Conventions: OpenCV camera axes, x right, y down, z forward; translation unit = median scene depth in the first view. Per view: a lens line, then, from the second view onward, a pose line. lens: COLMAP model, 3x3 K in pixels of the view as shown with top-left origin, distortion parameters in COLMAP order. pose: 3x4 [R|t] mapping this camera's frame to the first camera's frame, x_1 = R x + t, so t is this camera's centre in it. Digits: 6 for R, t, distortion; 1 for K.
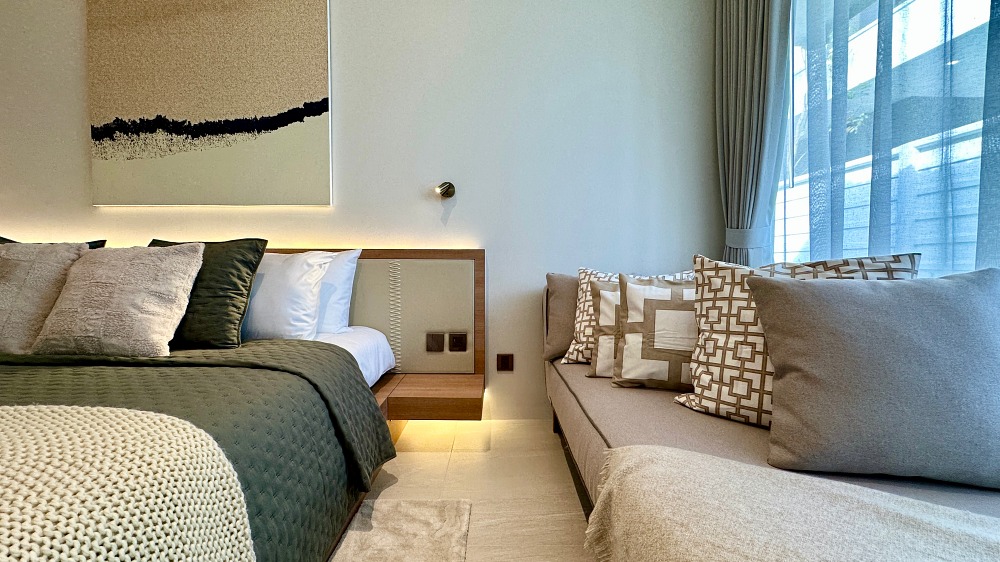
lens RADIAL K [[399.3, 0, 501.5], [0, 399.3, 281.4], [0, 0, 1]] dist [-0.001514, -0.000176]
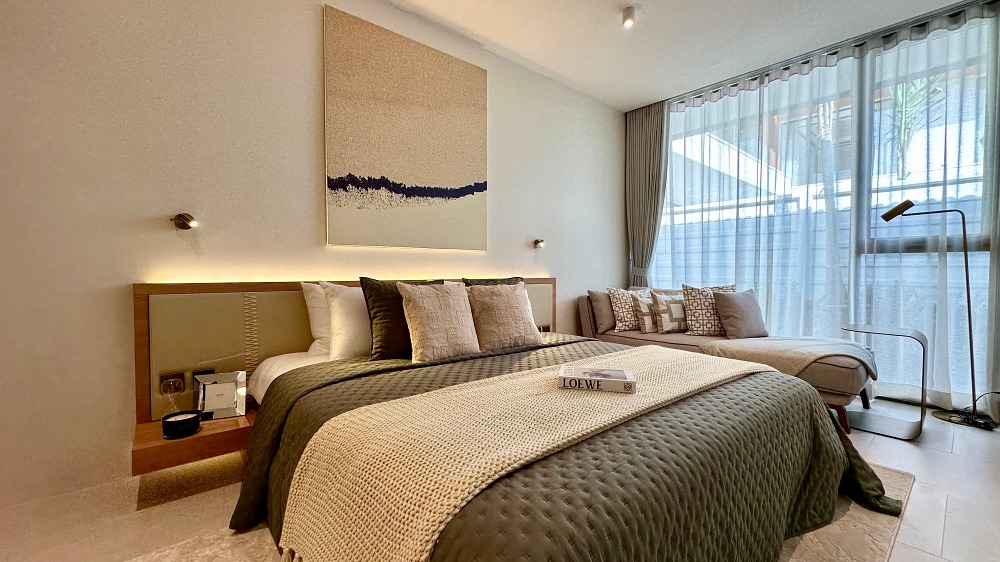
lens RADIAL K [[400.5, 0, 500.0], [0, 400.5, 281.0], [0, 0, 1]] dist [0.000877, 0.000102]
pose [[0.767773, -0.018330, 0.640459, -1.644406], [0.025960, 0.999660, -0.002509, -0.080174], [-0.640196, 0.018553, 0.767988, -0.260344]]
